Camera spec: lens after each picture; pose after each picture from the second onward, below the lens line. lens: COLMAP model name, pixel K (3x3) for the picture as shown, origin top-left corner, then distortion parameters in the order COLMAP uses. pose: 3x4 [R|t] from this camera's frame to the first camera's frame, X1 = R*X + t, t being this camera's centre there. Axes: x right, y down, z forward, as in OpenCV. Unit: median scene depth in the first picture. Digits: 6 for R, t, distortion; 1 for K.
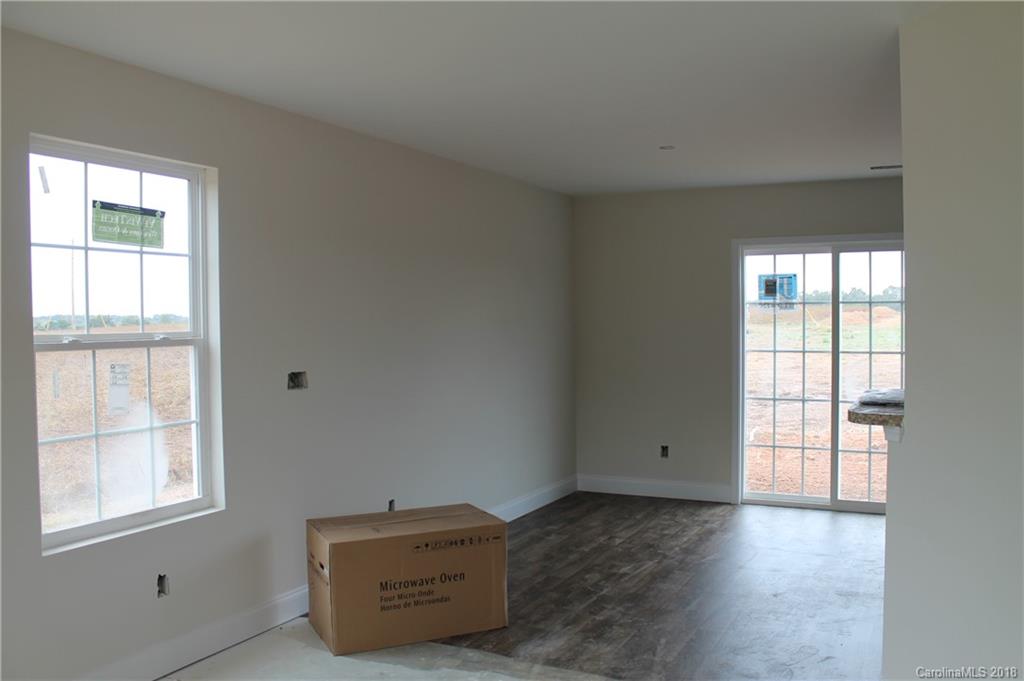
lens RADIAL K [[872.1, 0, 515.7], [0, 872.1, 362.9], [0, 0, 1]] dist [-0.158036, 0.148675]
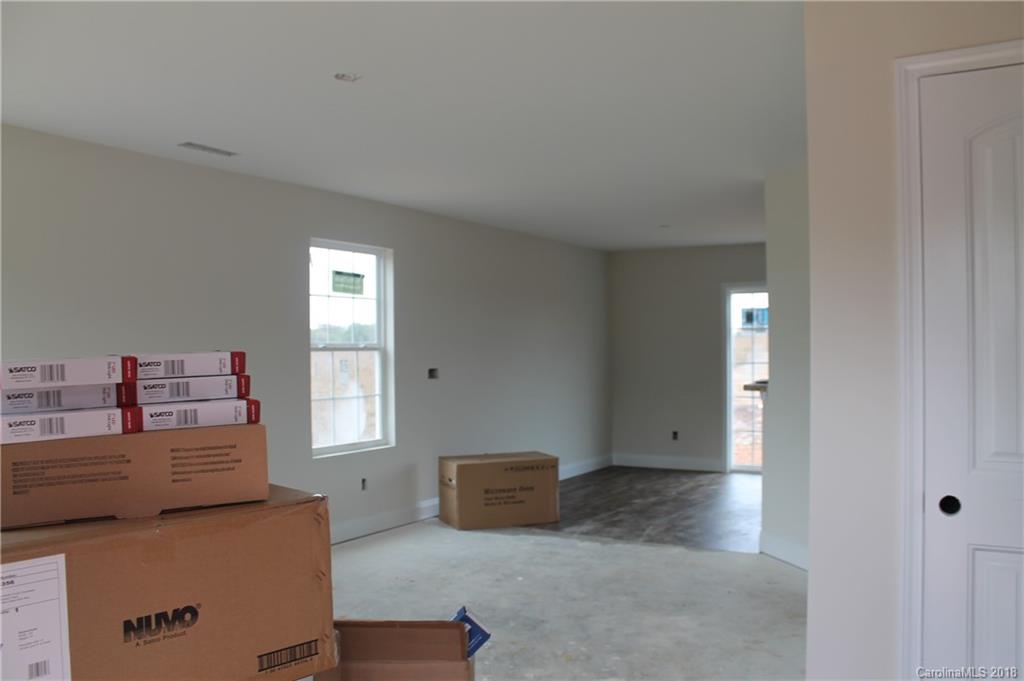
lens RADIAL K [[872.1, 0, 515.7], [0, 872.1, 362.9], [0, 0, 1]] dist [-0.158036, 0.148675]
pose [[0.997638, 0.002611, -0.068647, 0.022617], [-0.004891, 0.999442, -0.033053, 0.060265], [0.068523, 0.033310, 0.997093, -0.730296]]
